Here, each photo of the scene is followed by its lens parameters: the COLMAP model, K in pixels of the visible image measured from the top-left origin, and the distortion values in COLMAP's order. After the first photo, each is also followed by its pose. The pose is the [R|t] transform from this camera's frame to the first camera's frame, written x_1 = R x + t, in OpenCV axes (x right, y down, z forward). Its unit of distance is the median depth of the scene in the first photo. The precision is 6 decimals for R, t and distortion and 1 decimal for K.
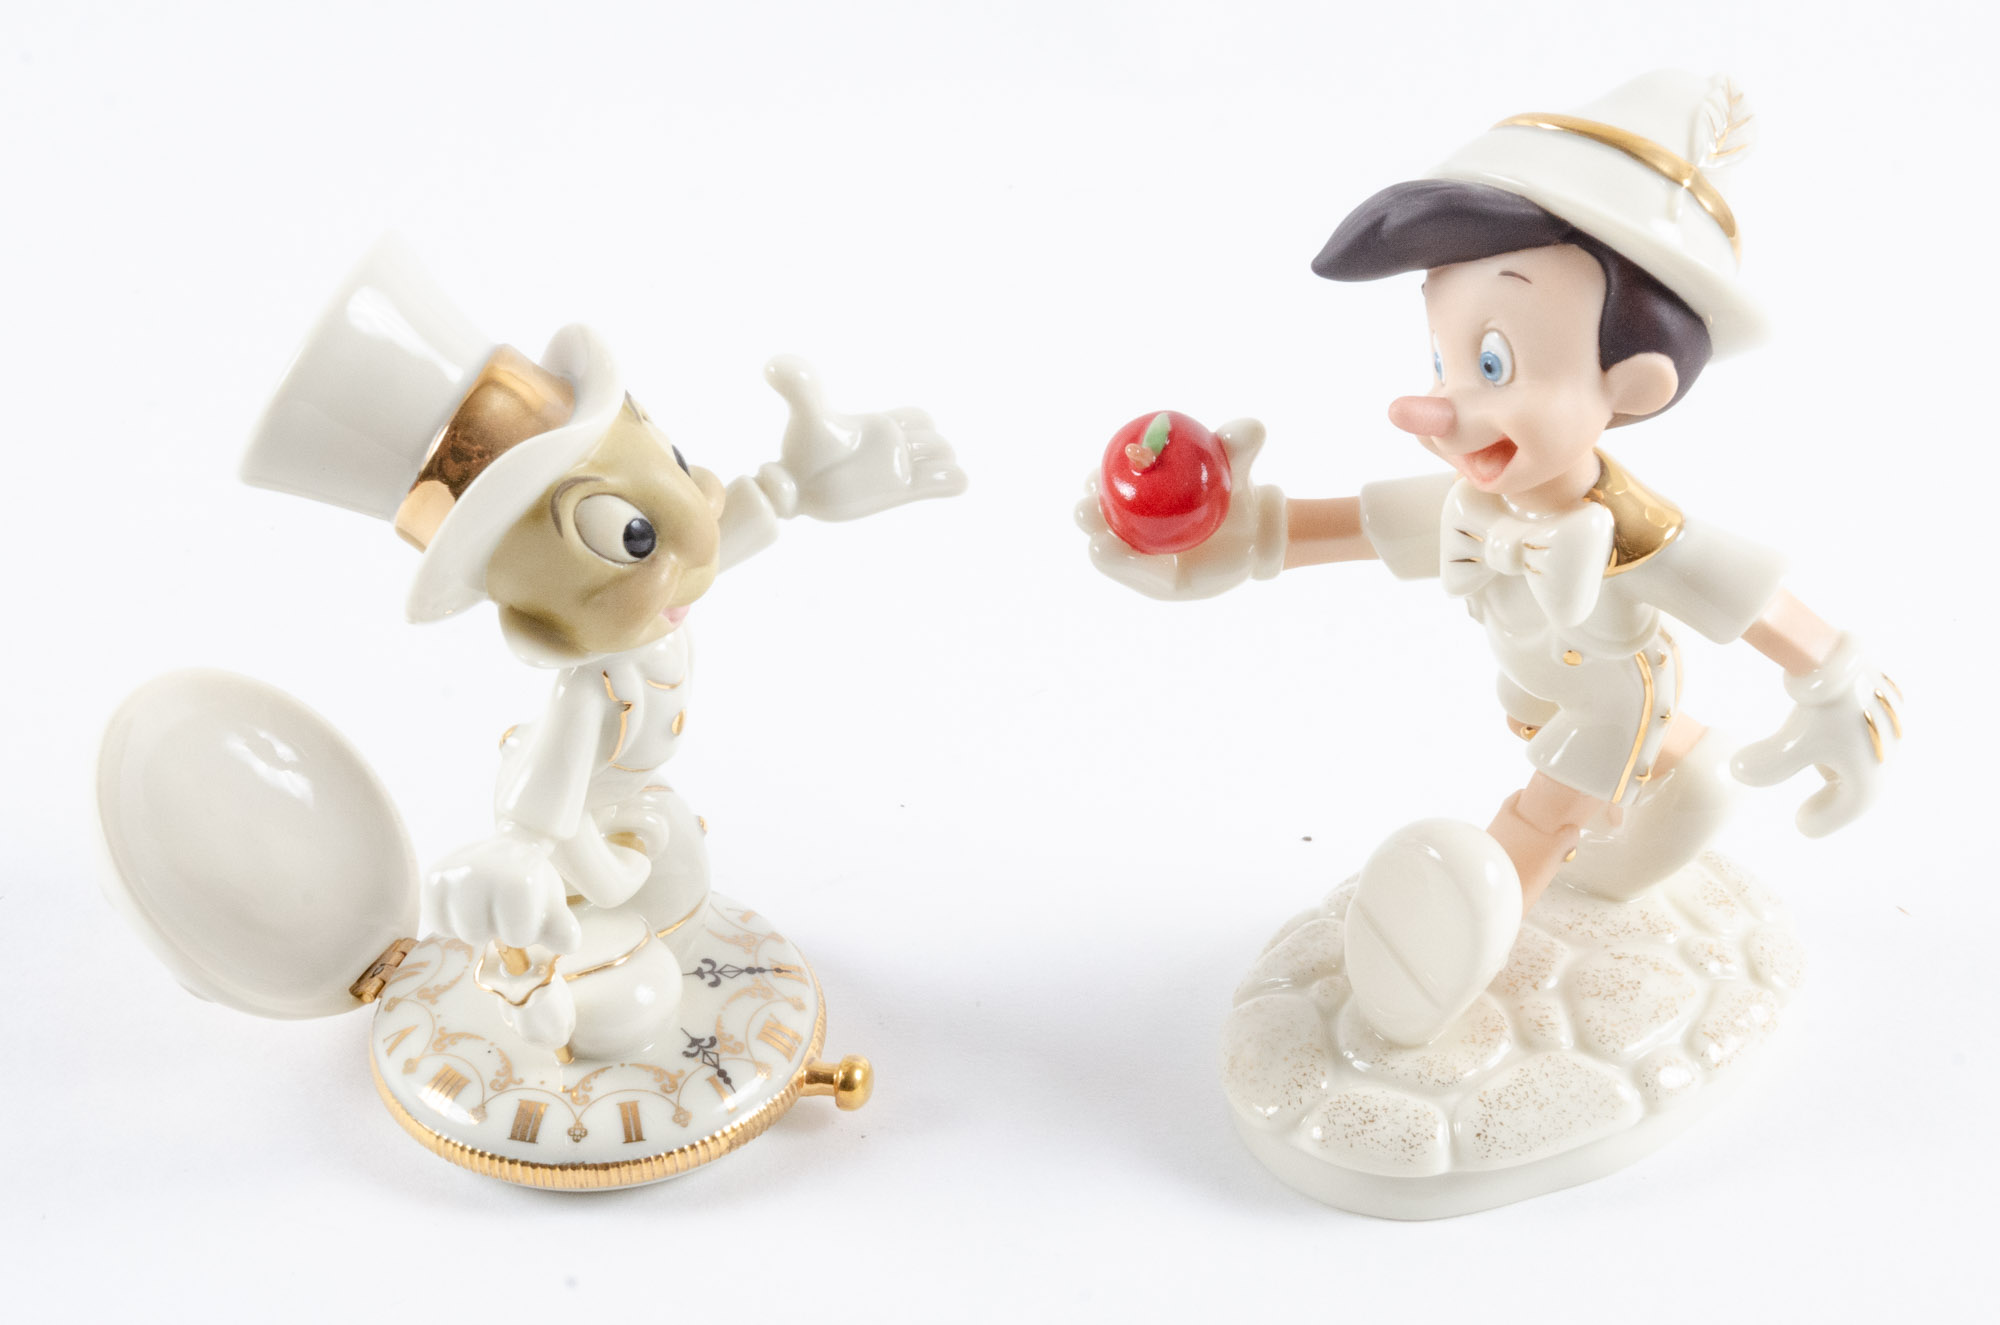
lens RADIAL K [[5102.2, 0, 1000.0], [0, 5102.2, 662.5], [0, 0, 1]] dist [0.365351, 0.114718]
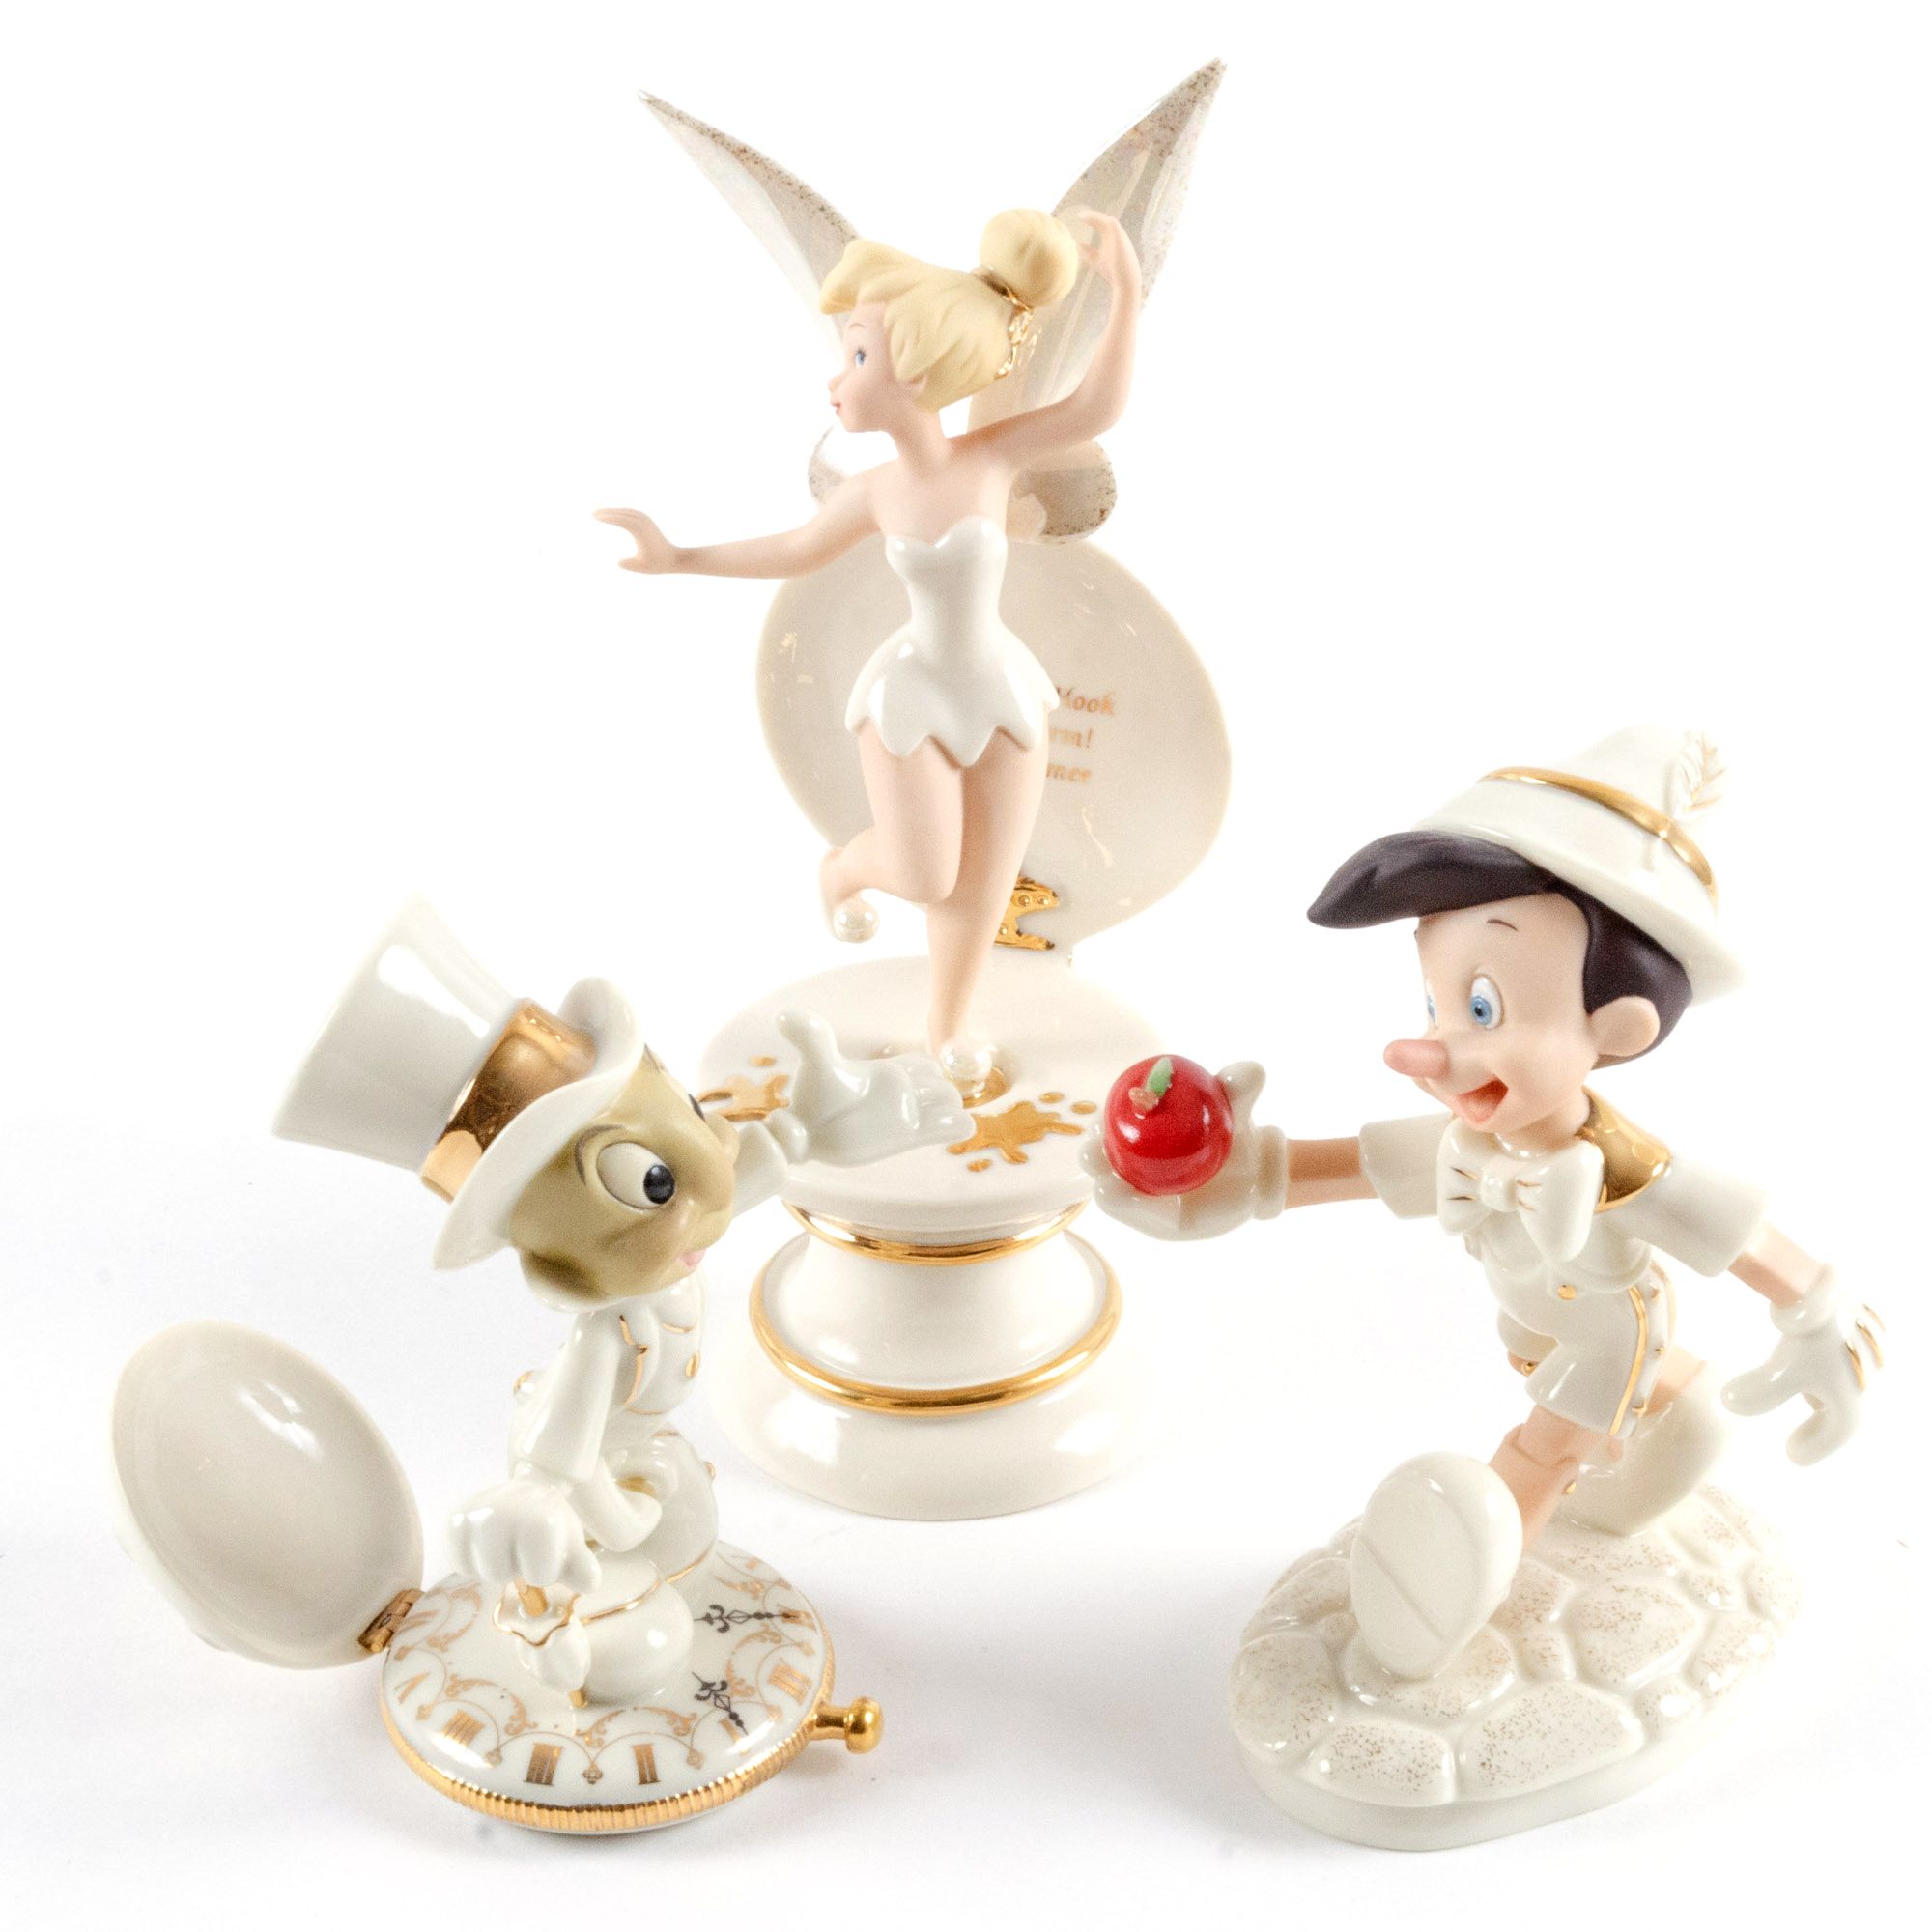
lens RADIAL K [[6258.8, 0, 966.0], [0, 6258.8, 966.0], [0, 0, 1]] dist [-0.032857, 0.666902]
pose [[0.999945, -0.010238, 0.002326, -0.010664], [0.010359, 0.998140, -0.060071, 0.007846], [-0.001707, 0.060092, 0.998191, -0.251677]]
